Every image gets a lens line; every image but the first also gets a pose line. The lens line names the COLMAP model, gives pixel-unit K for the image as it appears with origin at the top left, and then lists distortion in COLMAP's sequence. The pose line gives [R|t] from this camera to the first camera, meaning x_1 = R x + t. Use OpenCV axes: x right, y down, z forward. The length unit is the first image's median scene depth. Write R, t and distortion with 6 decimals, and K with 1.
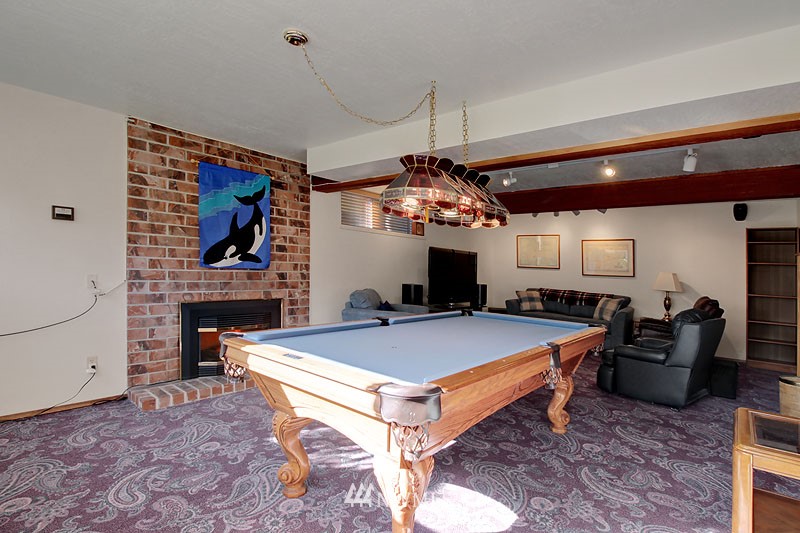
lens RADIAL K [[387.7, 0, 405.0], [0, 387.7, 264.5], [0, 0, 1]] dist [-0.032244, -0.000729]
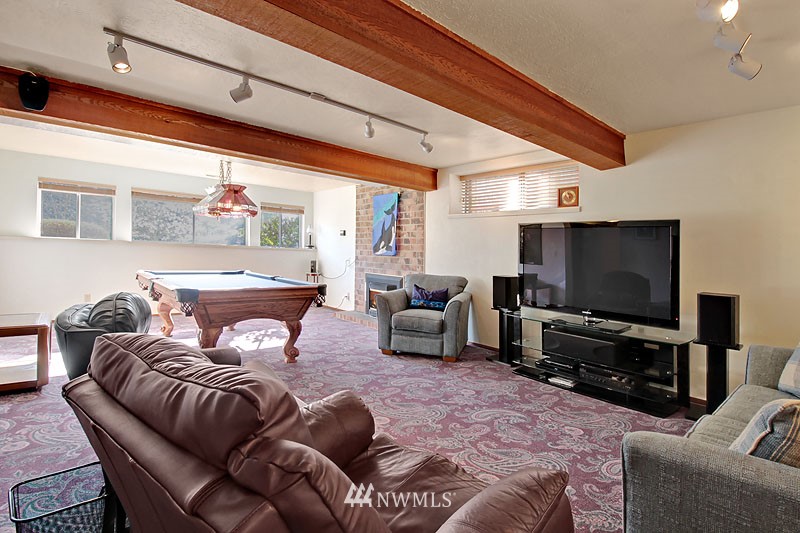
lens RADIAL K [[387.7, 0, 404.8], [0, 387.7, 260.2], [0, 0, 1]] dist [-0.032244, -0.000729]
pose [[-0.142227, -0.008624, -0.989796, 1.050587], [-0.015942, 0.999852, -0.006421, 0.035832], [0.989706, 0.014866, -0.142344, 1.188692]]
